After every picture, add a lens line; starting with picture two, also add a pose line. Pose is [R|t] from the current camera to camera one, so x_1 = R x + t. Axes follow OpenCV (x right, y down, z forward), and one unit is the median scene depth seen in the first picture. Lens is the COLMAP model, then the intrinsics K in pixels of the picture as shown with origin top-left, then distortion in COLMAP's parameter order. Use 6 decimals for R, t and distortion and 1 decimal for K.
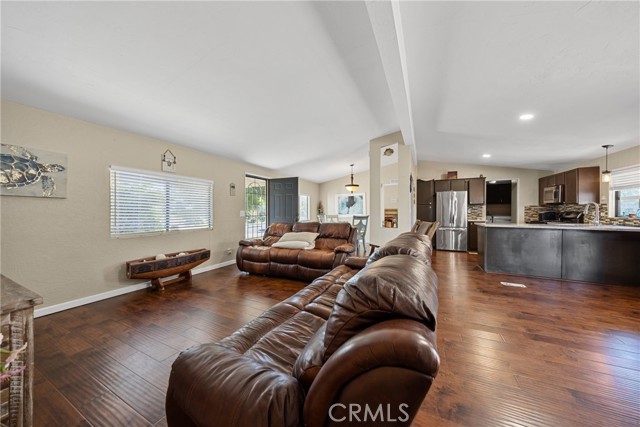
lens RADIAL K [[213.7, 0, 318.7], [0, 213.7, 212.1], [0, 0, 1]] dist [-0.002859, -0.000166]
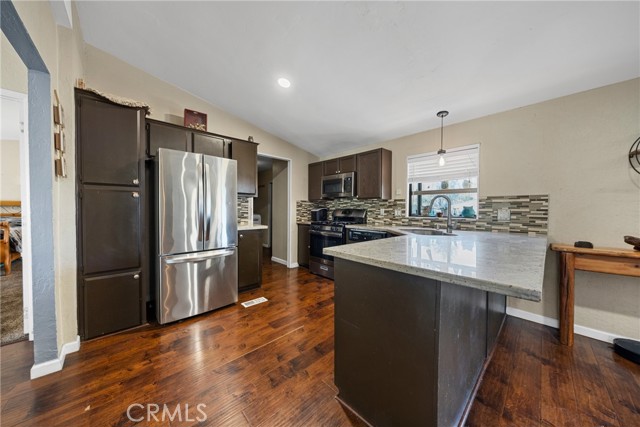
lens RADIAL K [[211.9, 0, 319.7], [0, 211.9, 212.0], [0, 0, 1]] dist [-0.001148, -0.000007]
pose [[0.350339, -0.015620, 0.936493, 0.371201], [-0.000026, 0.999861, 0.016687, -0.004150], [-0.936623, -0.005871, 0.350290, 0.723671]]
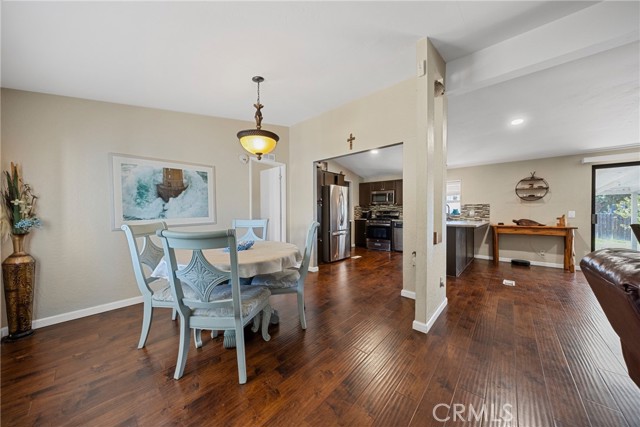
lens RADIAL K [[213.7, 0, 317.9], [0, 213.7, 211.7], [0, 0, 1]] dist [-0.001589, -0.000153]
pose [[0.271465, -0.003349, 0.962442, -0.178167], [0.005174, 0.999985, 0.002020, -0.002262], [-0.962434, 0.004431, 0.271478, 0.919829]]
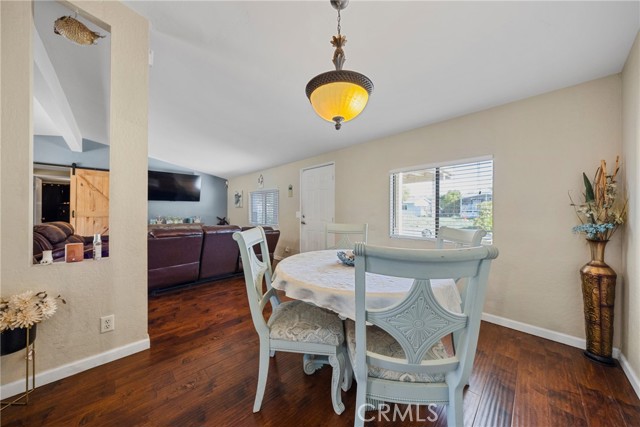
lens RADIAL K [[211.9, 0, 319.7], [0, 211.9, 212.0], [0, 0, 1]] dist [-0.001148, -0.000007]
pose [[-0.328132, -0.002253, -0.944629, 0.414270], [-0.006773, 0.999977, -0.000033, -0.003796], [0.944608, 0.006387, -0.328140, 1.195031]]
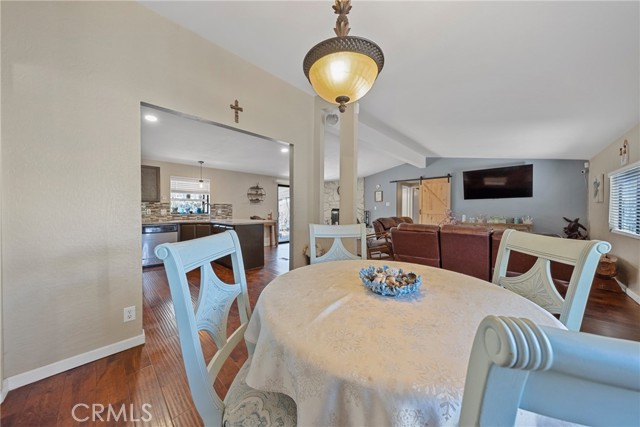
lens RADIAL K [[211.9, 0, 319.7], [0, 211.9, 212.0], [0, 0, 1]] dist [-0.001148, -0.000007]
pose [[-0.952642, -0.004517, 0.304059, 0.134101], [-0.000073, 0.999893, 0.014626, -0.004907], [-0.304093, 0.013911, -0.952541, 1.334099]]
